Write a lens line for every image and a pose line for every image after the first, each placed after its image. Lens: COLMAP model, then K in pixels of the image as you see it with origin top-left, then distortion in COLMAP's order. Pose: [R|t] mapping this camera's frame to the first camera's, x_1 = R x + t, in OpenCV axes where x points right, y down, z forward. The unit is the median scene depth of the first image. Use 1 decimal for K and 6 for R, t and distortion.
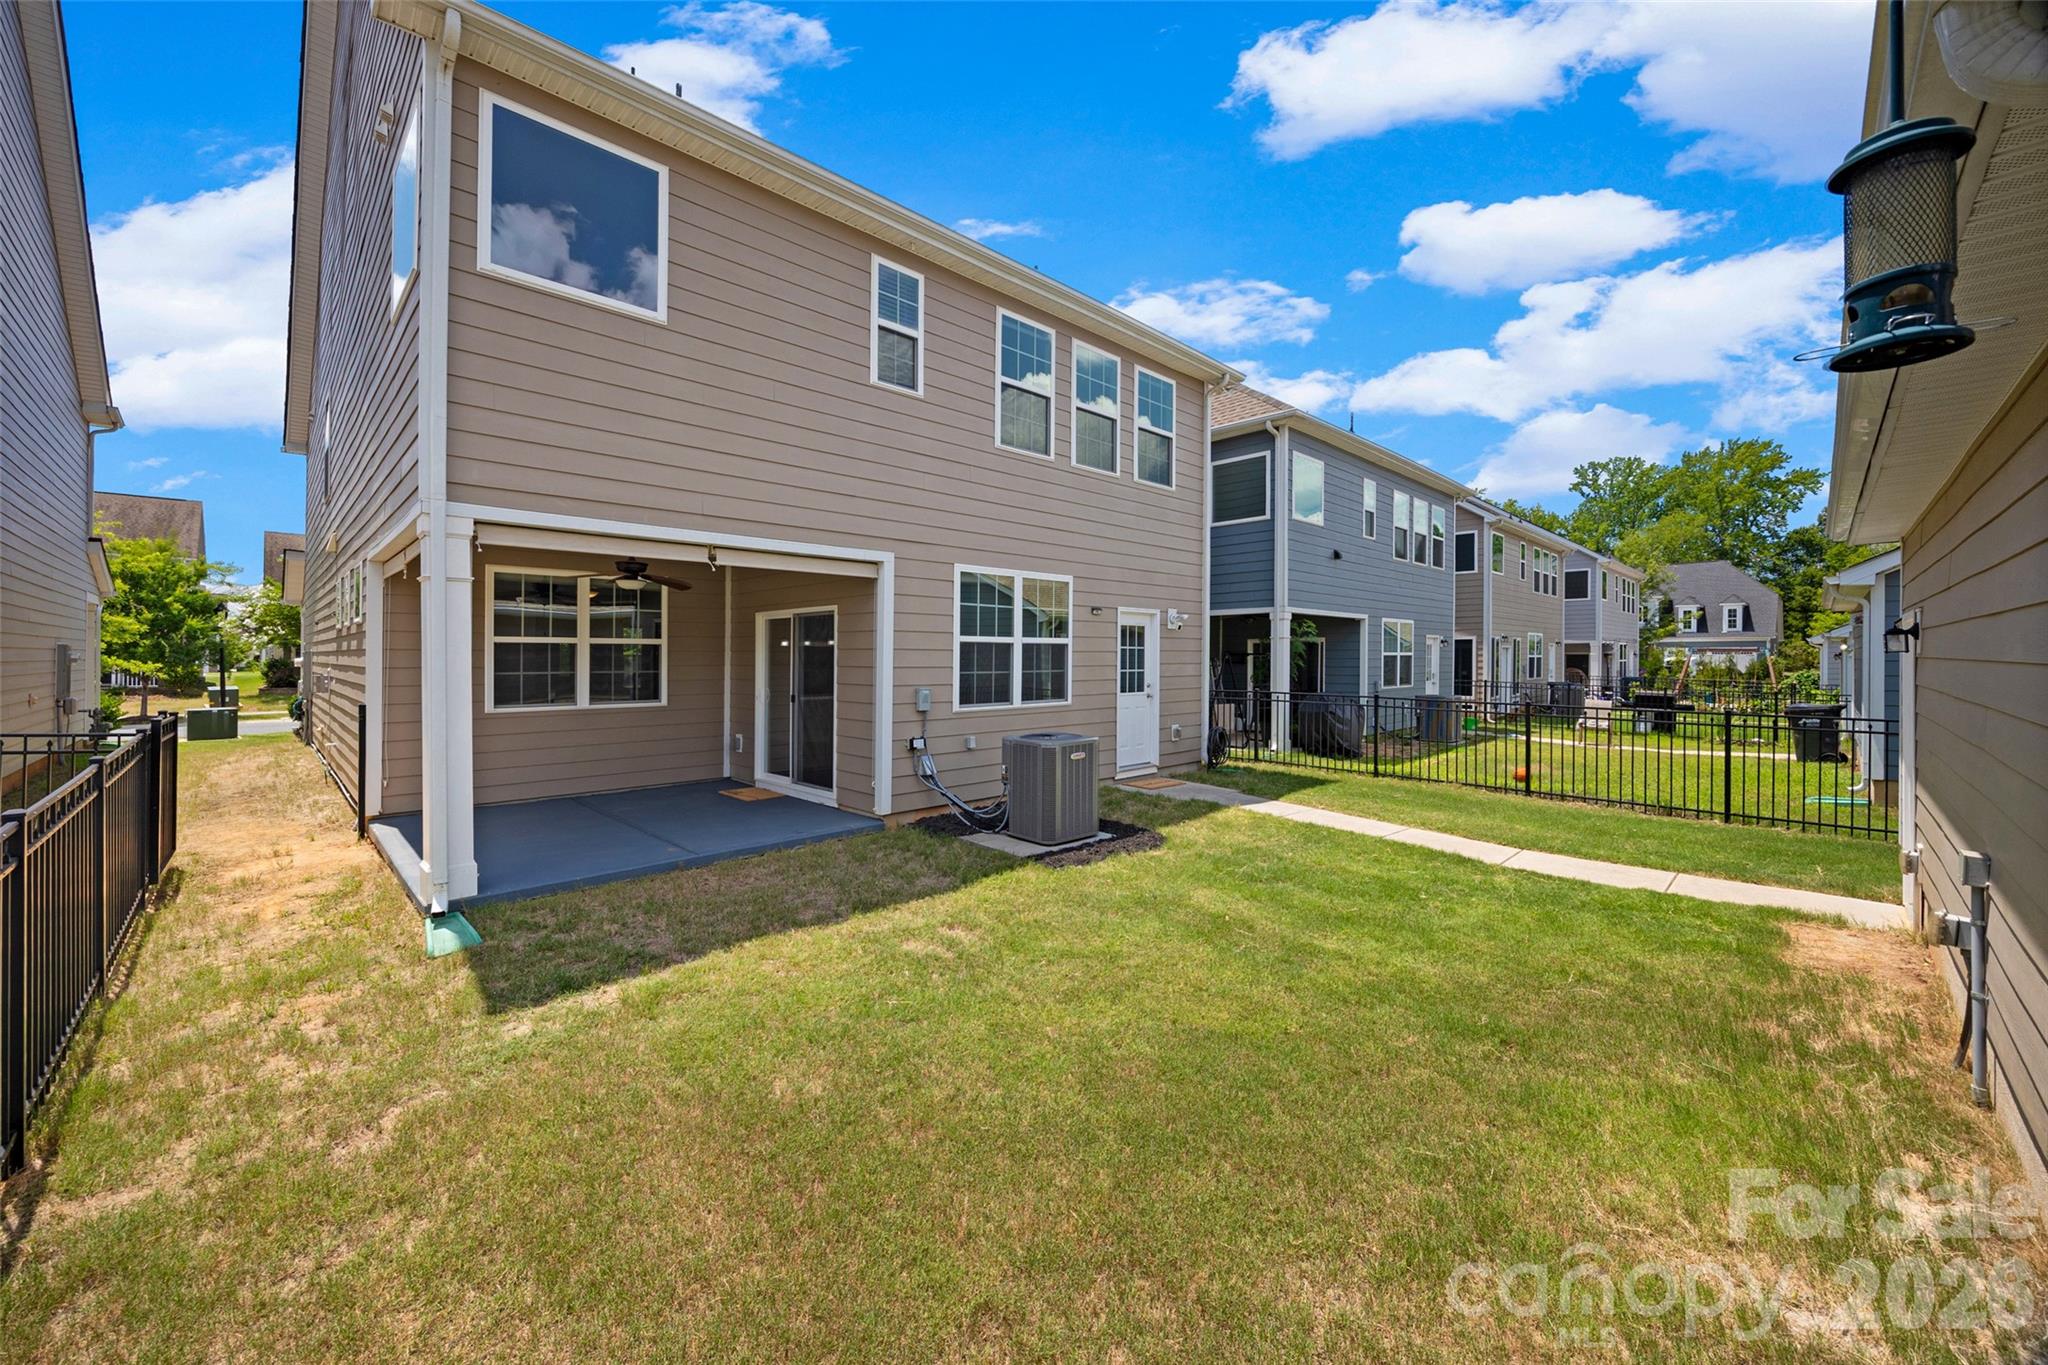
lens RADIAL K [[785.5, 0, 1022.2], [0, 785.5, 633.5], [0, 0, 1]] dist [-0.000137, 0.000333]
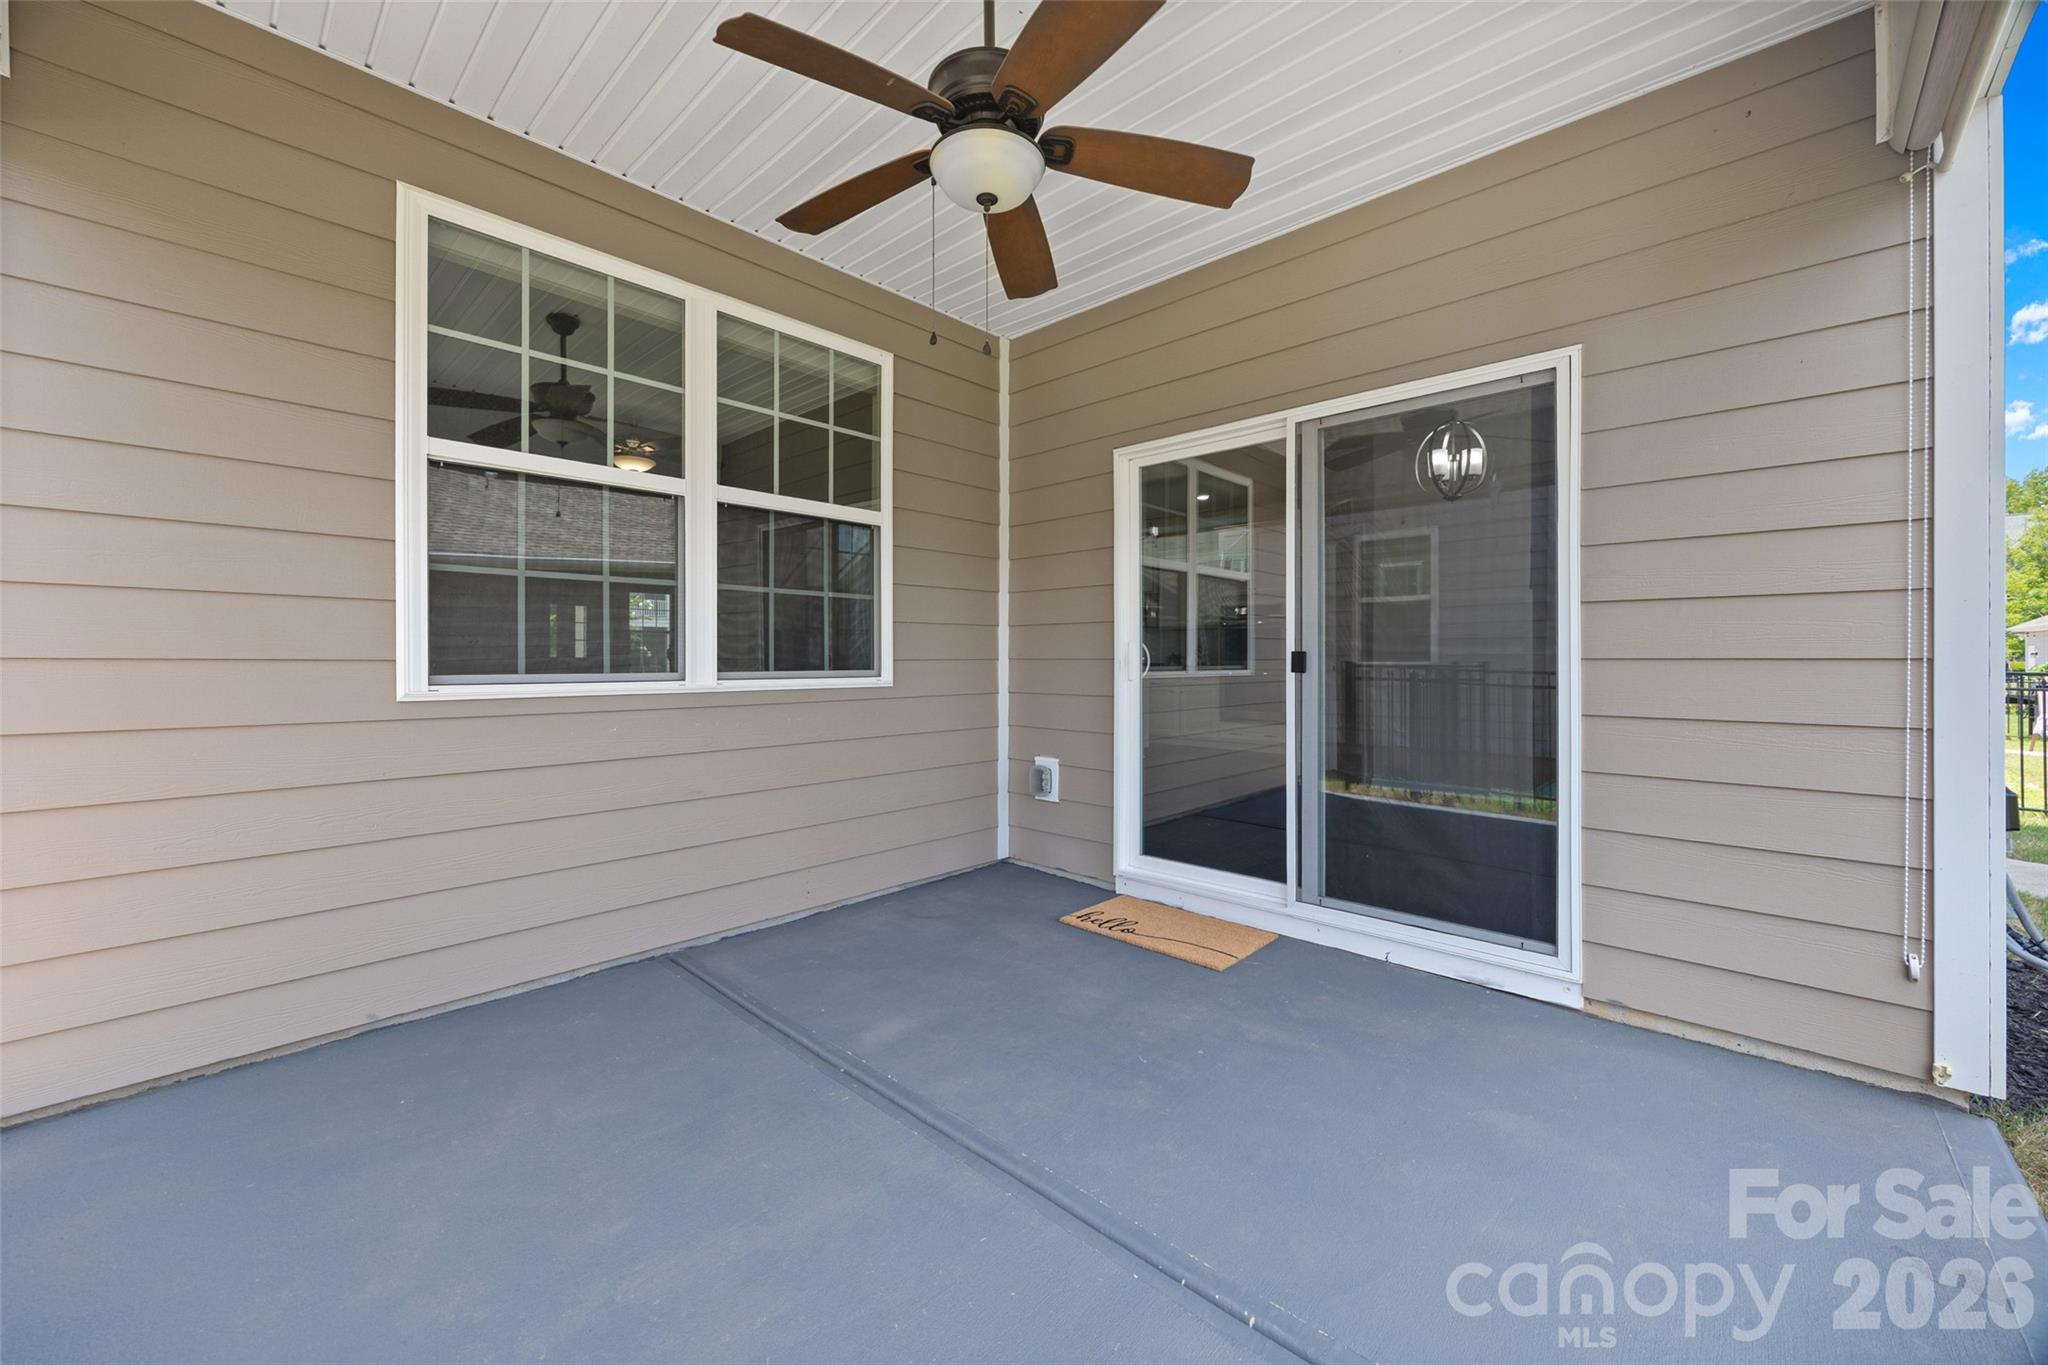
lens RADIAL K [[785.5, 0, 1022.2], [0, 785.5, 633.5], [0, 0, 1]] dist [-0.000137, 0.000333]
pose [[0.999174, 0.002629, 0.040561, -0.405139], [-0.002792, 0.999988, 0.003975, 0.064921], [-0.040550, -0.004085, 0.999169, 0.612973]]
